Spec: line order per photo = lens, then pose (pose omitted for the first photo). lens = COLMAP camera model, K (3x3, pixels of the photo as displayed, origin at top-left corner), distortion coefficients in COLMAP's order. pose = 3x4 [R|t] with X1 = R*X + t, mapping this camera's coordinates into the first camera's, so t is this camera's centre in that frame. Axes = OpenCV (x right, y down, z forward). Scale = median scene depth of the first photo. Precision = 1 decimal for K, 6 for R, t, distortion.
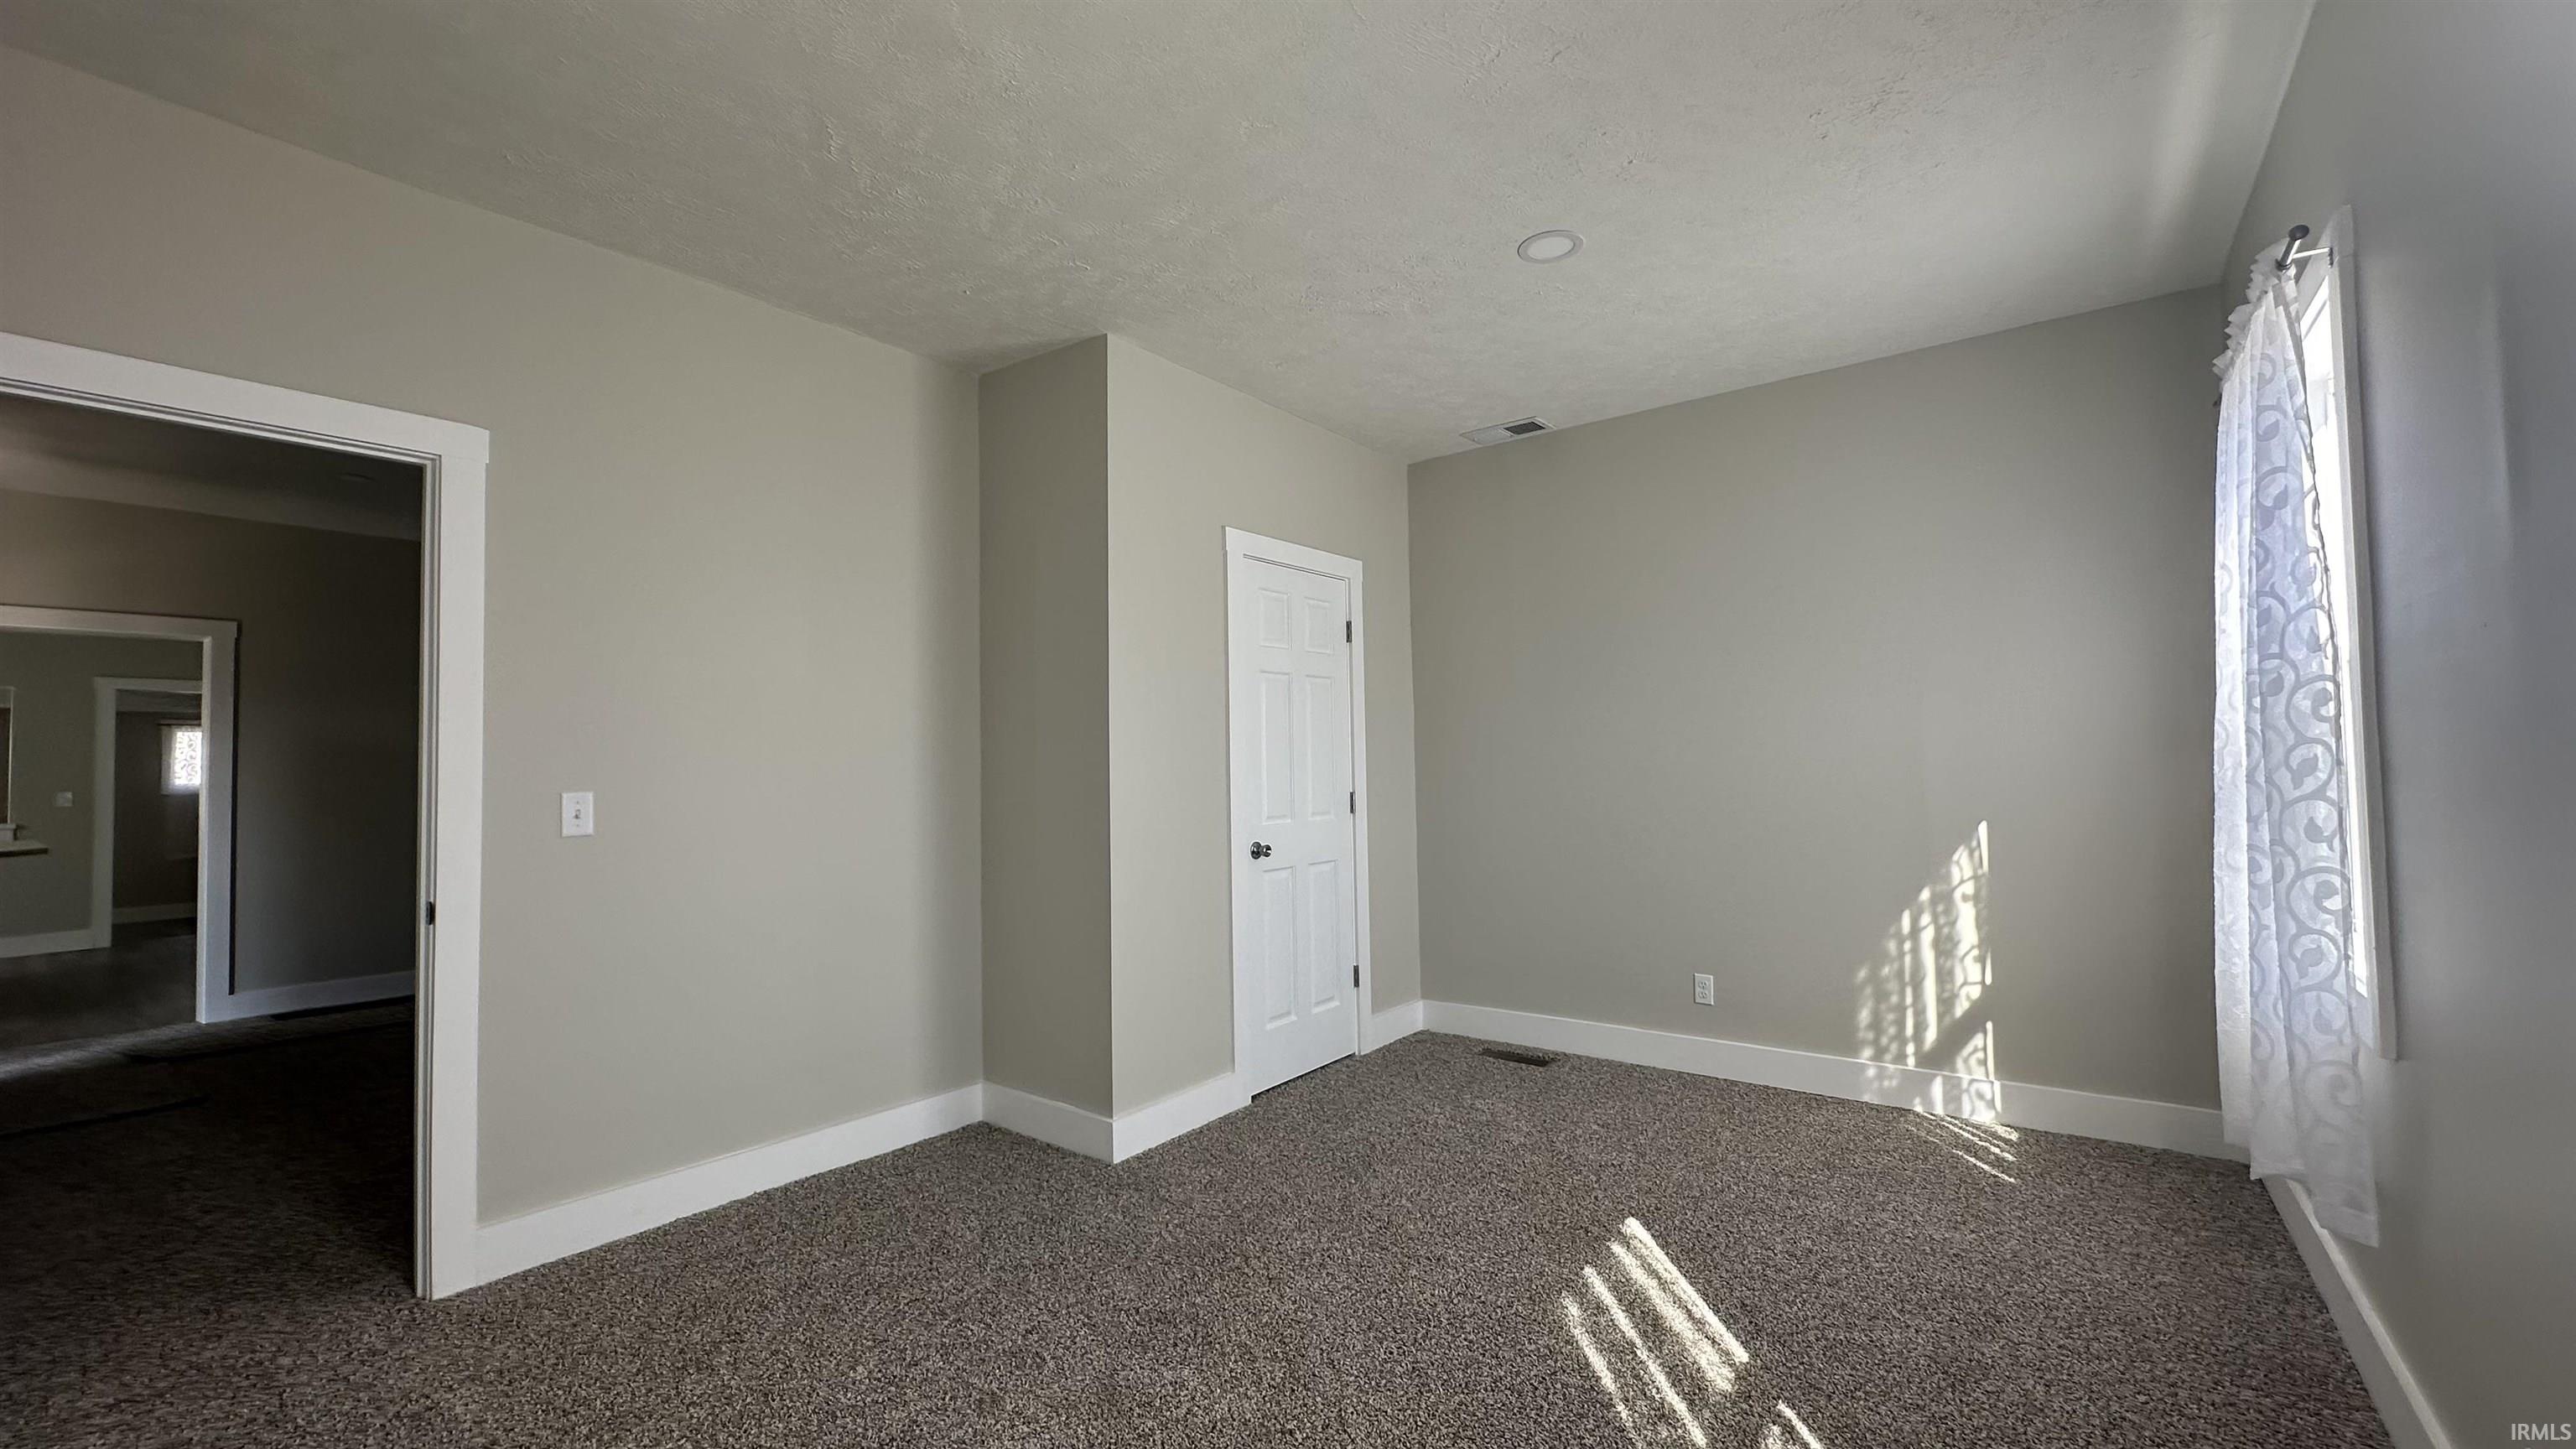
lens RADIAL K [[1023.0, 0, 1288.0], [0, 1023.0, 724.5], [0, 0, 1]] dist [-0.017147, -0.000007]
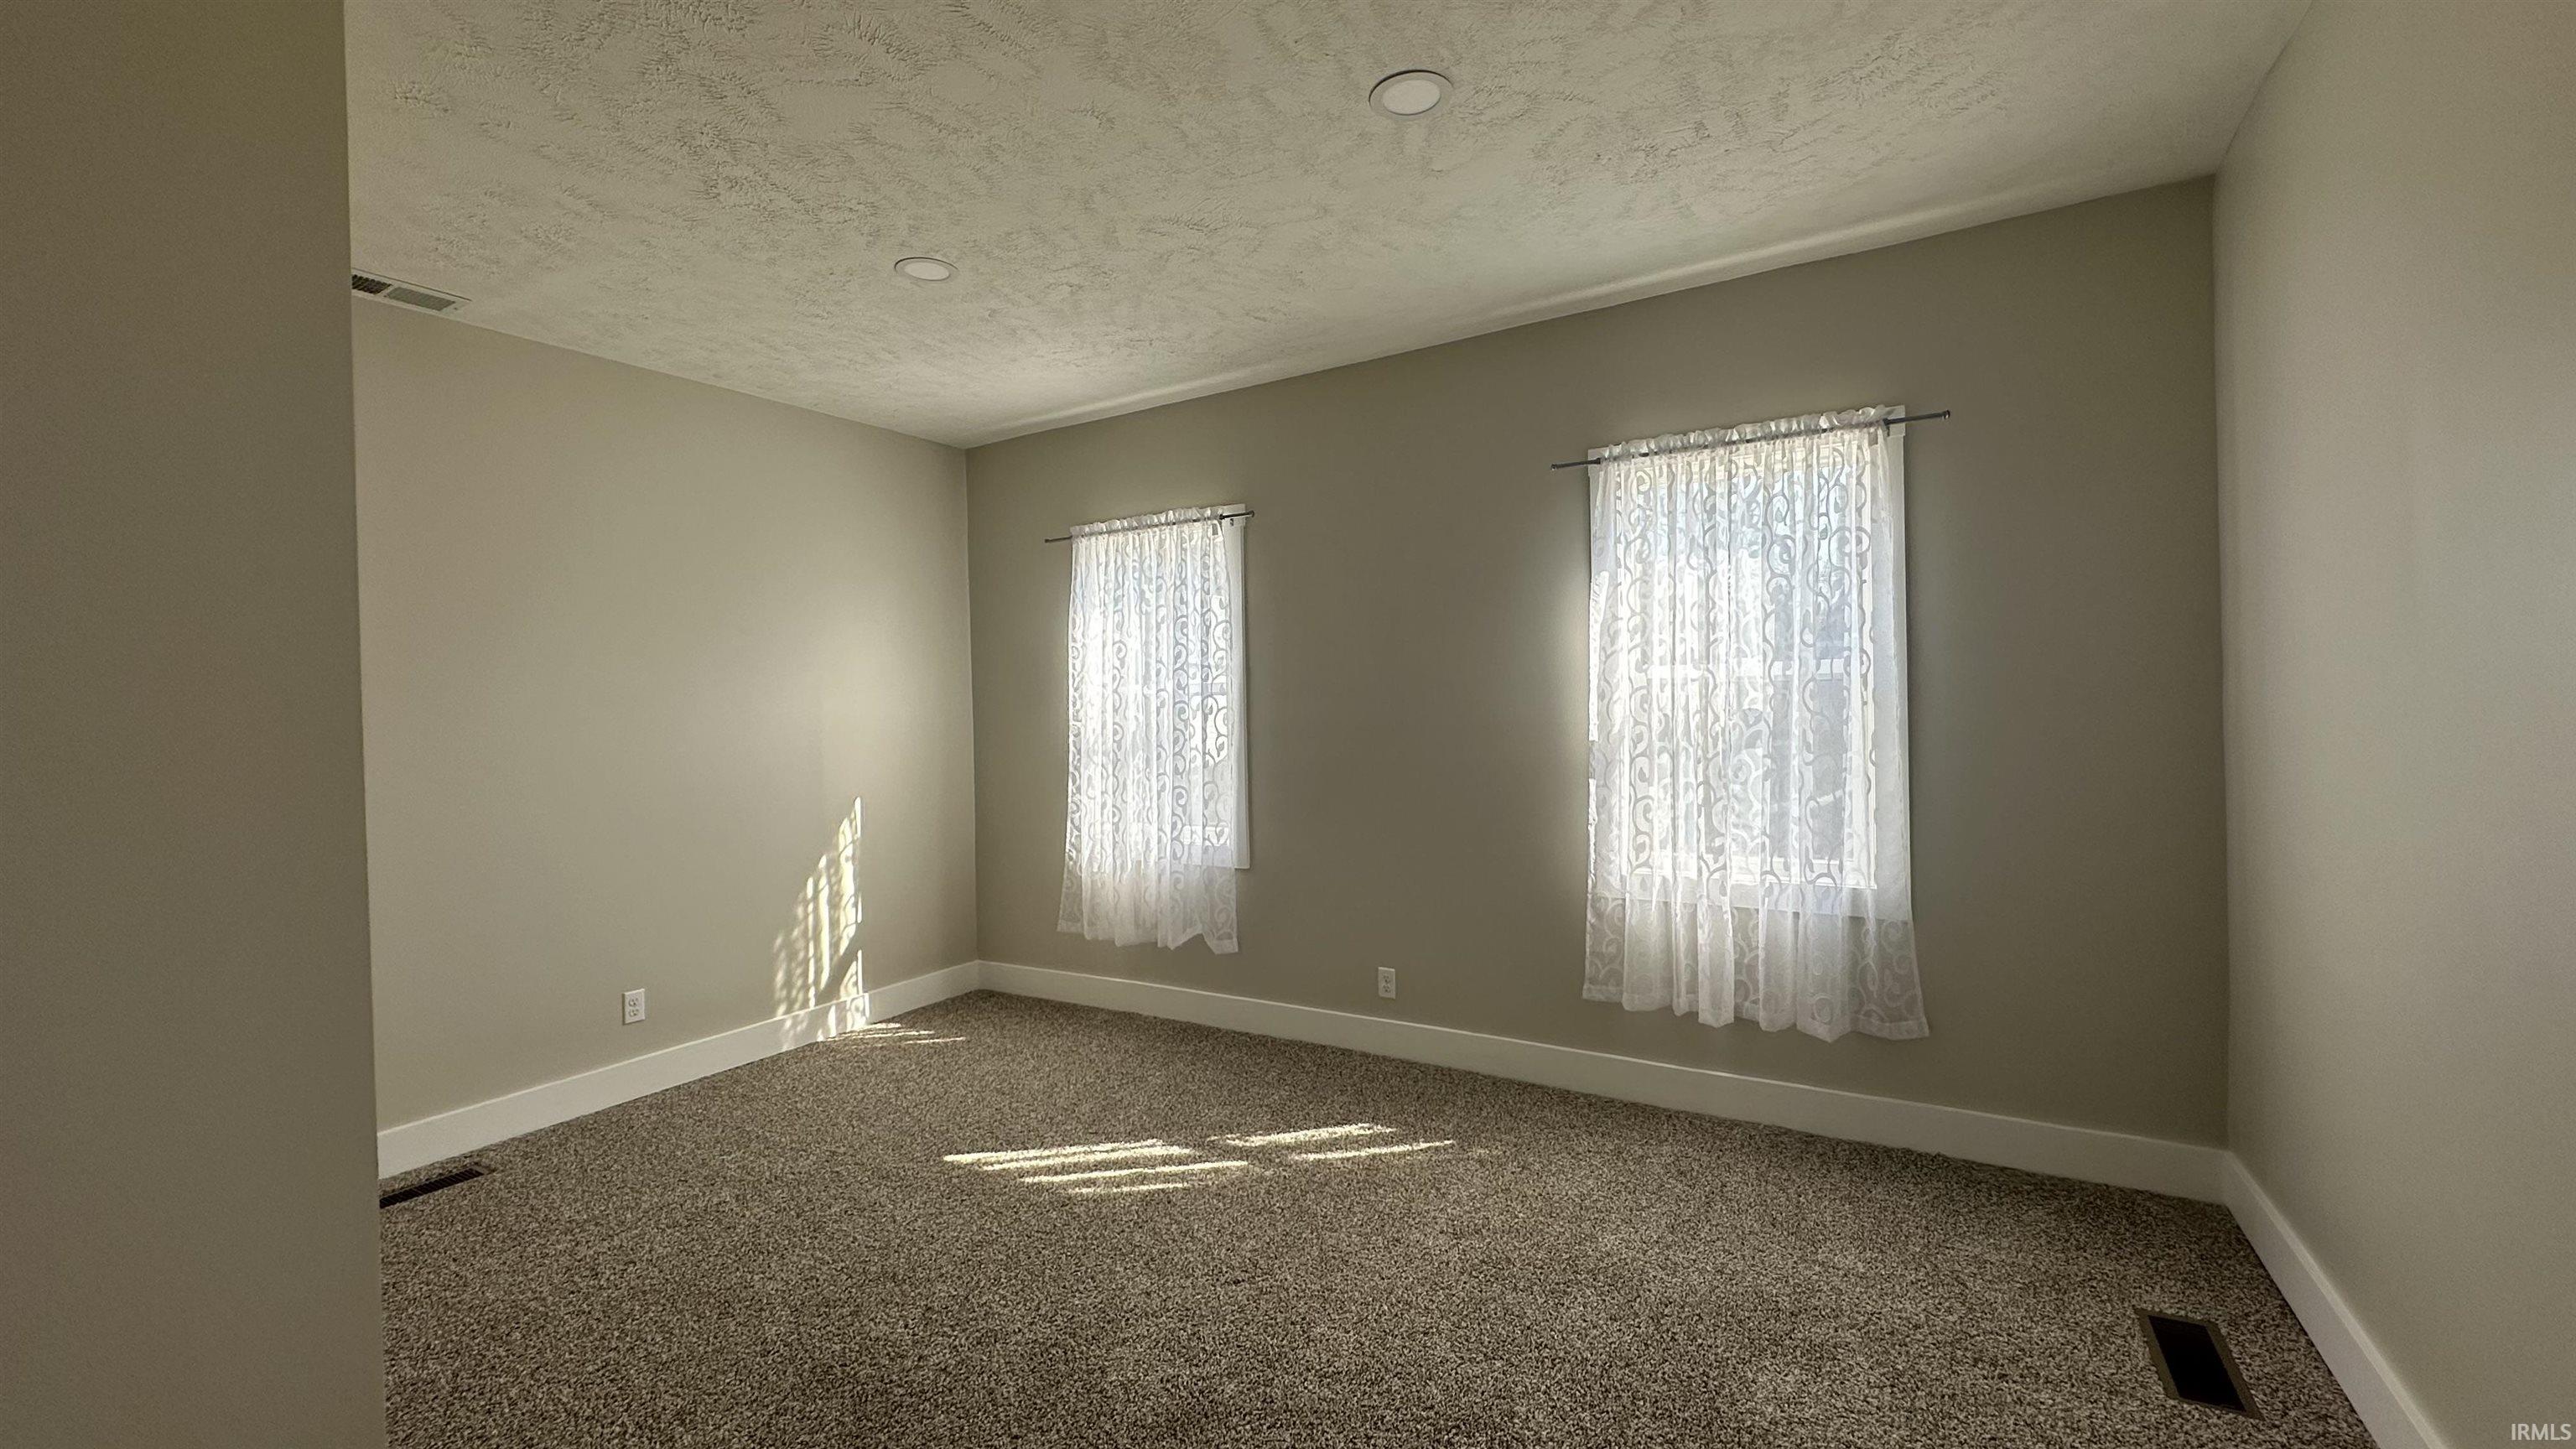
lens RADIAL K [[1035.7, 0, 1288.0], [0, 1035.7, 724.5], [0, 0, 1]] dist [0.000171, -0.000054]
pose [[-0.111334, -0.003553, 0.993777, -0.679666], [-0.015691, 0.999875, 0.001817, -0.009127], [-0.993659, -0.015391, -0.111376, 0.591129]]
